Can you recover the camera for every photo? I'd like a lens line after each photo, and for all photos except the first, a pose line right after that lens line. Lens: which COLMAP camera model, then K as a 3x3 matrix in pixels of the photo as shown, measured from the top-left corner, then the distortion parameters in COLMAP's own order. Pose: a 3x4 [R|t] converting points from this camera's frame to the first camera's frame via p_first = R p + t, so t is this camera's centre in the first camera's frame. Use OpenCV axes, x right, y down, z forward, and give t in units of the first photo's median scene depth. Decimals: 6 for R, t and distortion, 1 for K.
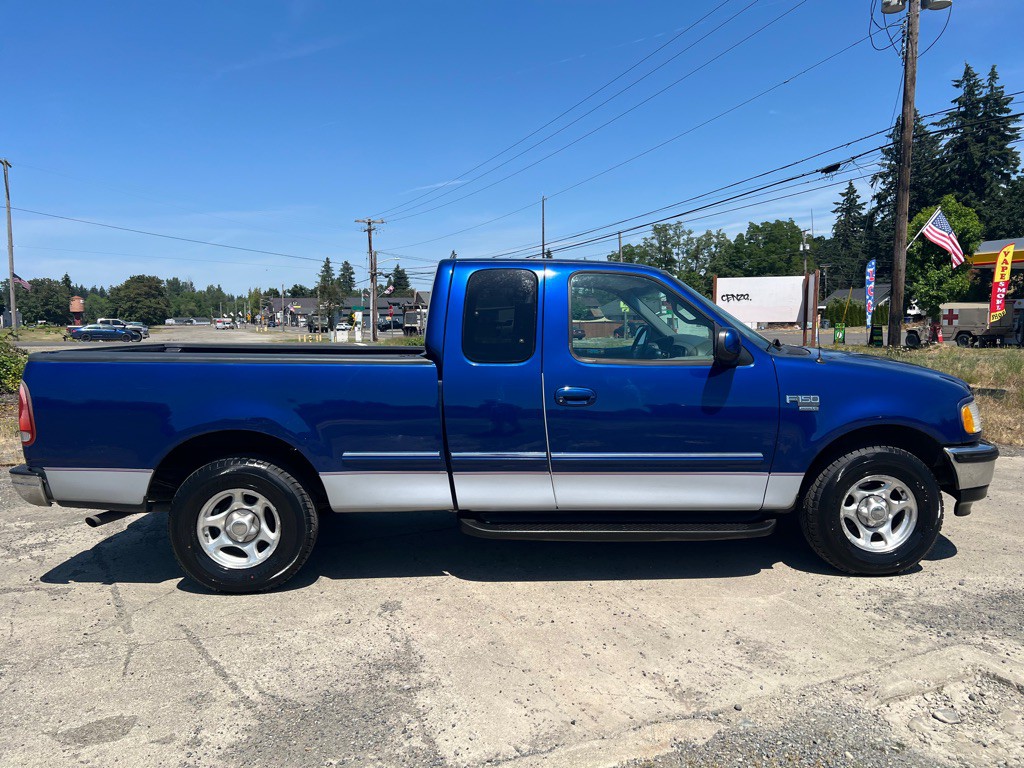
lens RADIAL K [[768.0, 0, 521.2], [0, 768.0, 398.3], [0, 0, 1]] dist [0.046023, -0.049915]
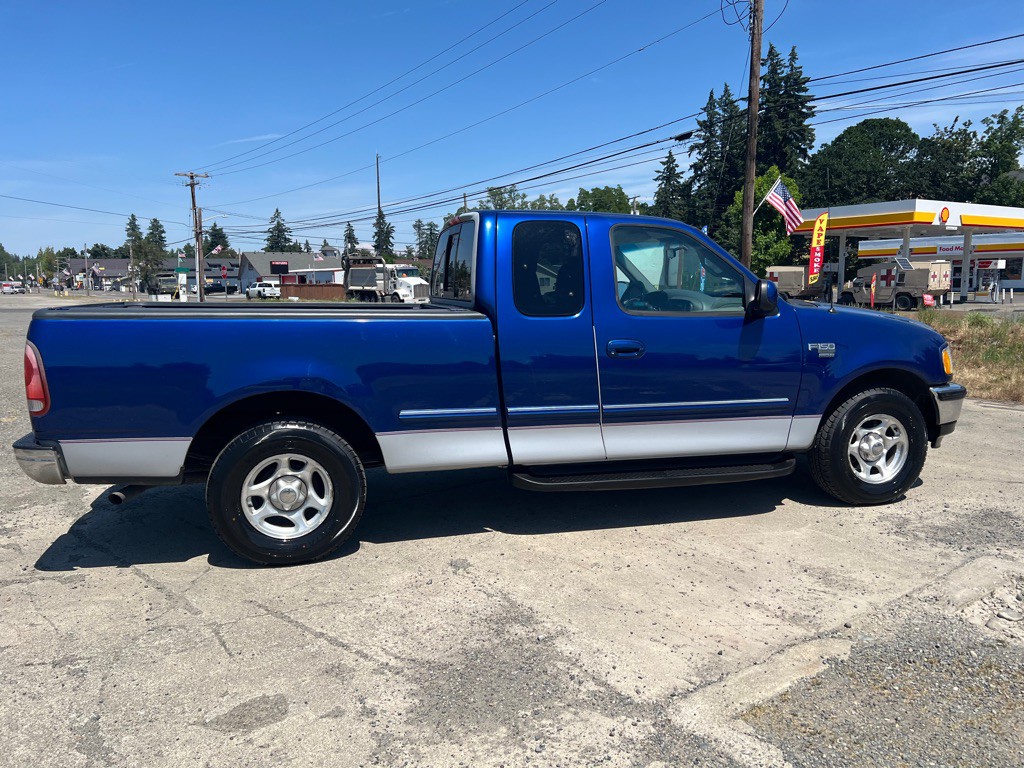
lens RADIAL K [[768.1, 0, 522.2], [0, 768.1, 397.8], [0, 0, 1]] dist [0.043102, -0.044581]
pose [[0.976817, -0.033099, 0.211503, -0.265197], [0.023341, 0.998552, 0.048469, 0.009901], [-0.212801, -0.042409, 0.976175, 0.029717]]
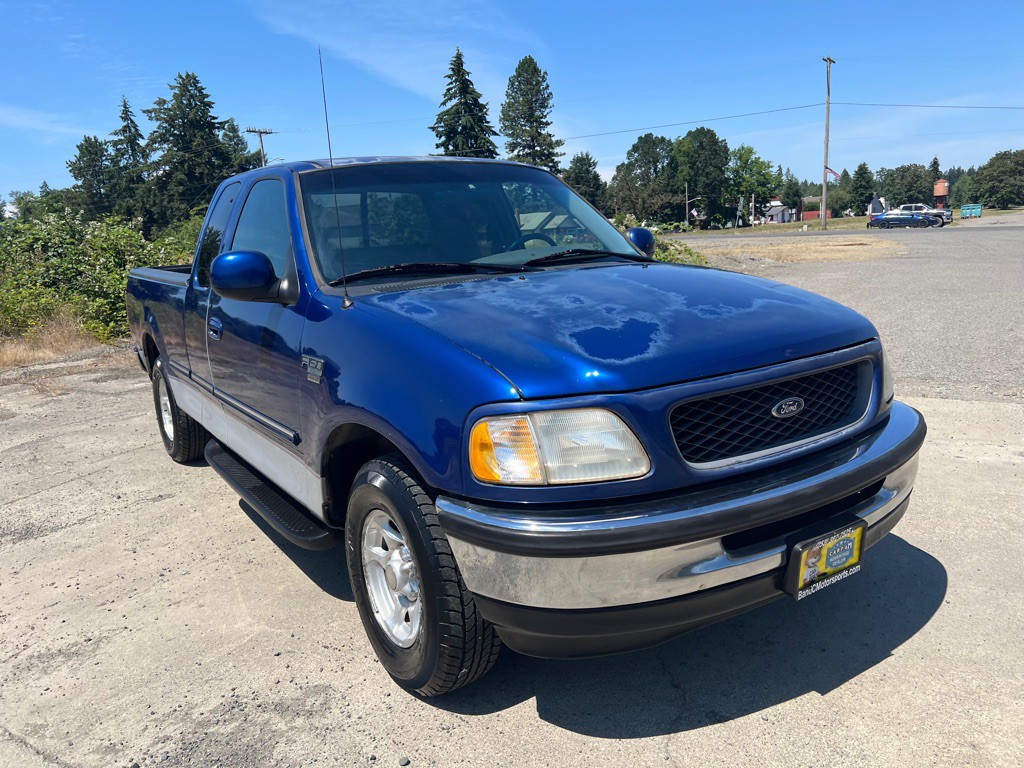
lens RADIAL K [[768.0, 0, 521.1], [0, 768.0, 385.7], [0, 0, 1]] dist [0.046023, -0.049915]
pose [[0.525103, 0.145991, -0.838423, 0.957755], [-0.035370, 0.988069, 0.149896, -0.078867], [0.850303, -0.049056, 0.524002, 0.781773]]
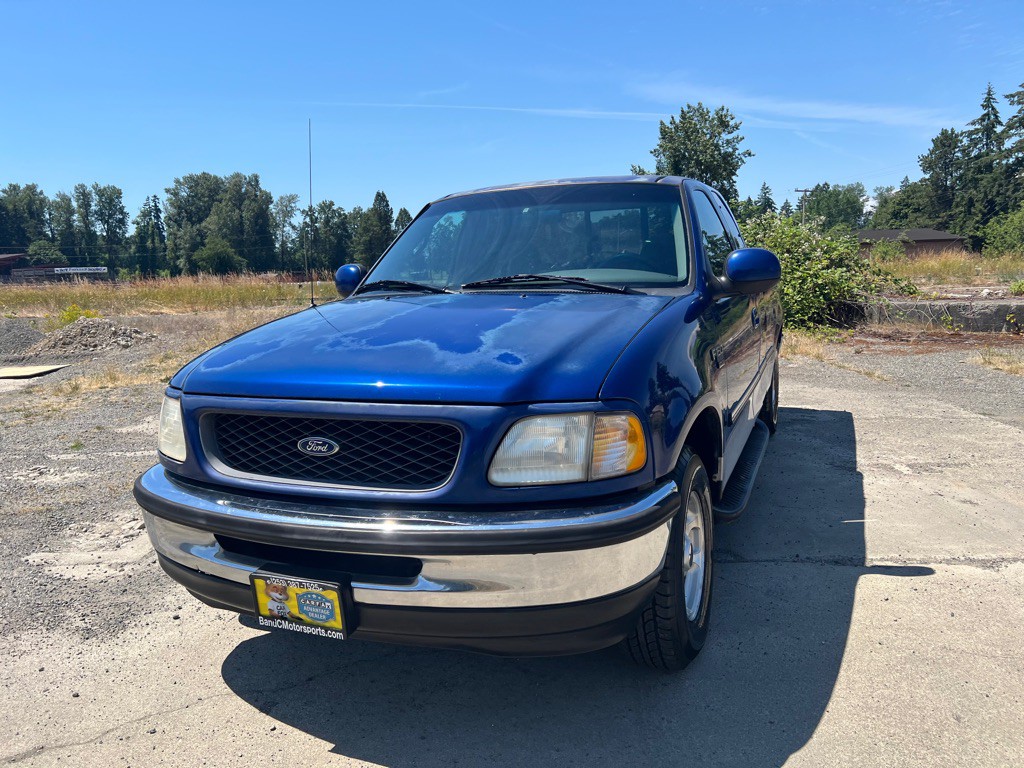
lens RADIAL K [[768.0, 0, 522.1], [0, 768.0, 381.8], [0, 0, 1]] dist [0.046023, -0.049915]
pose [[-0.425489, 0.161255, -0.890481, 1.014536], [-0.053998, 0.977719, 0.202854, -0.146775], [0.903351, 0.134397, -0.407301, 1.516322]]
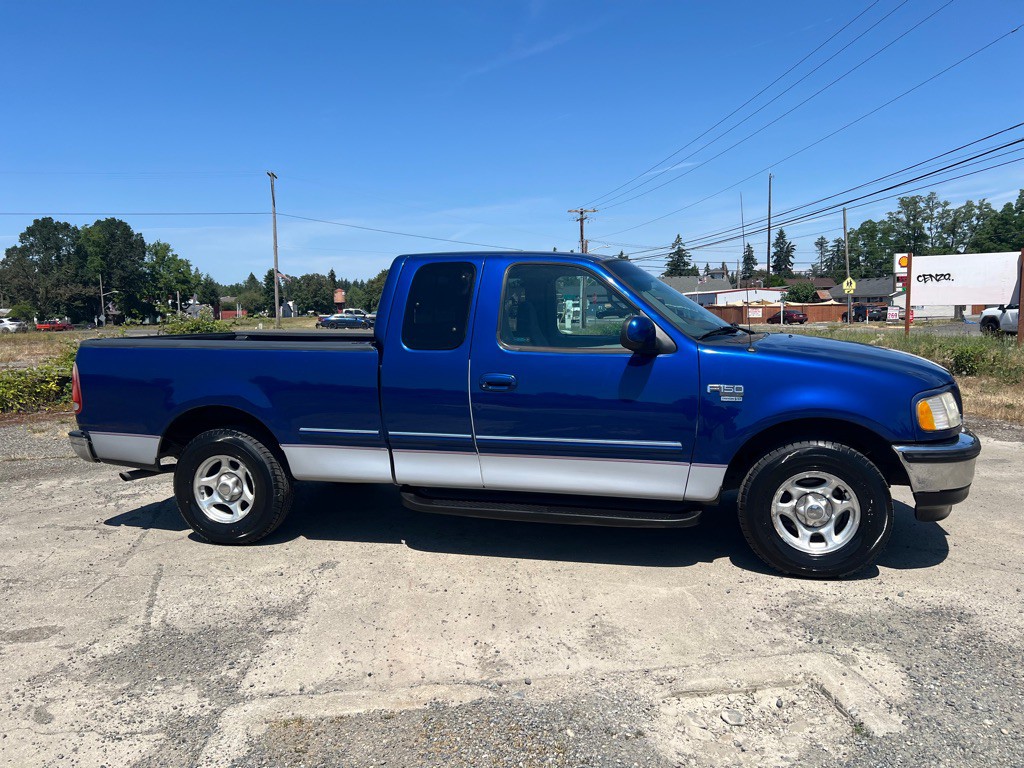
lens RADIAL K [[768.0, 0, 520.9], [0, 768.0, 384.8], [0, 0, 1]] dist [0.046023, -0.049915]
pose [[0.957738, 0.018228, -0.287062, 0.382076], [-0.018106, 0.999831, 0.003080, -0.002449], [0.287070, 0.002248, 0.957907, -0.000803]]
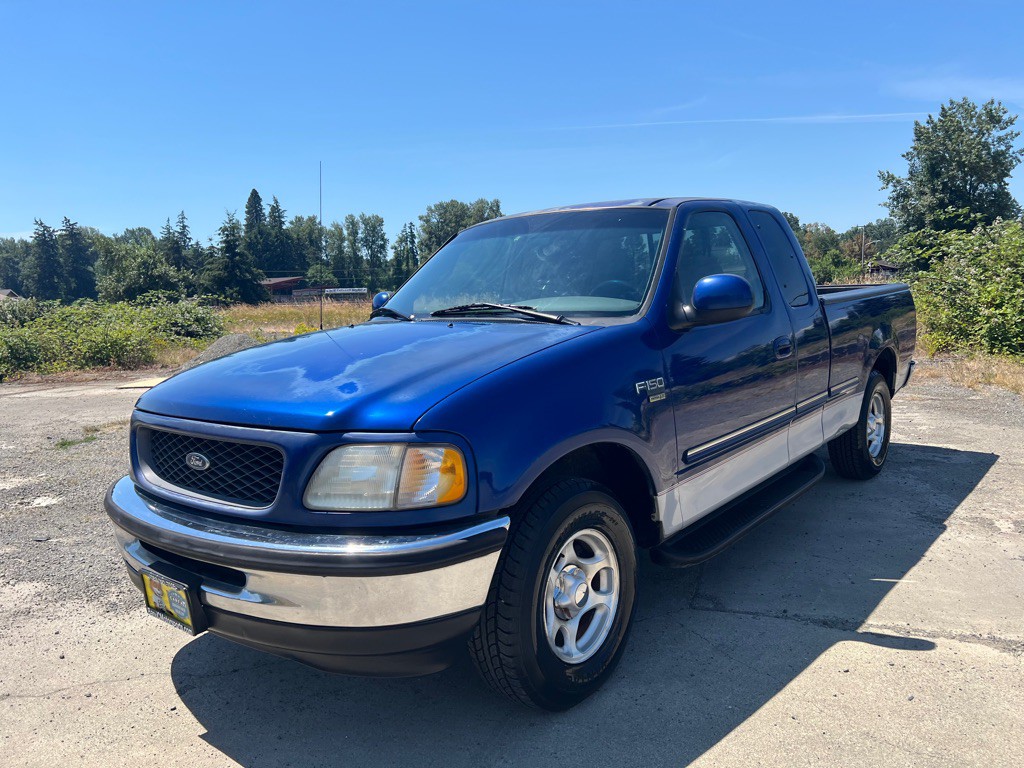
lens RADIAL K [[768.0, 0, 520.8], [0, 768.0, 387.8], [0, 0, 1]] dist [0.046023, -0.049915]
pose [[-0.671217, 0.131564, -0.729492, 0.875793], [-0.026089, 0.979321, 0.200625, -0.168528], [0.740802, 0.153695, -0.653904, 1.734413]]
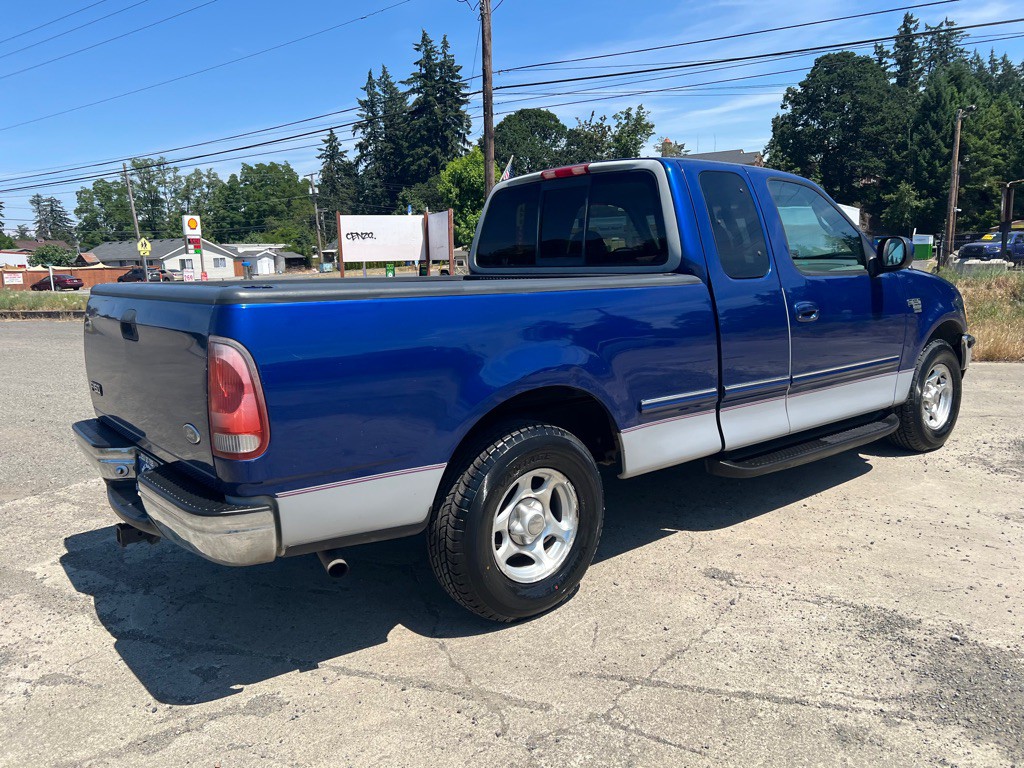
lens RADIAL K [[768.0, 0, 522.9], [0, 768.0, 380.6], [0, 0, 1]] dist [0.046023, -0.049915]
pose [[0.802335, -0.111714, 0.586326, -0.730843], [0.083848, 0.993683, 0.074589, -0.016680], [-0.590955, -0.010683, 0.806634, 0.414020]]
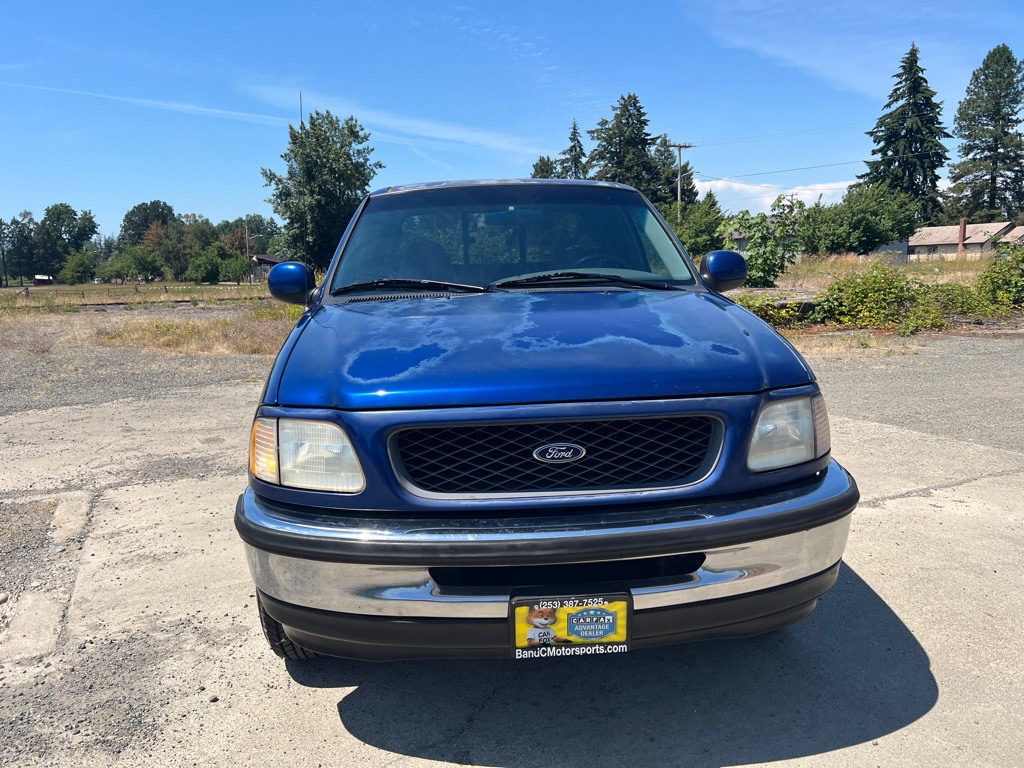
lens RADIAL K [[768.0, 0, 522.7], [0, 768.0, 389.5], [0, 0, 1]] dist [0.046023, -0.049915]
pose [[0.029567, 0.173142, -0.984453, 1.078509], [-0.076714, 0.982372, 0.170472, -0.110785], [0.996615, 0.070481, 0.042328, 1.150262]]
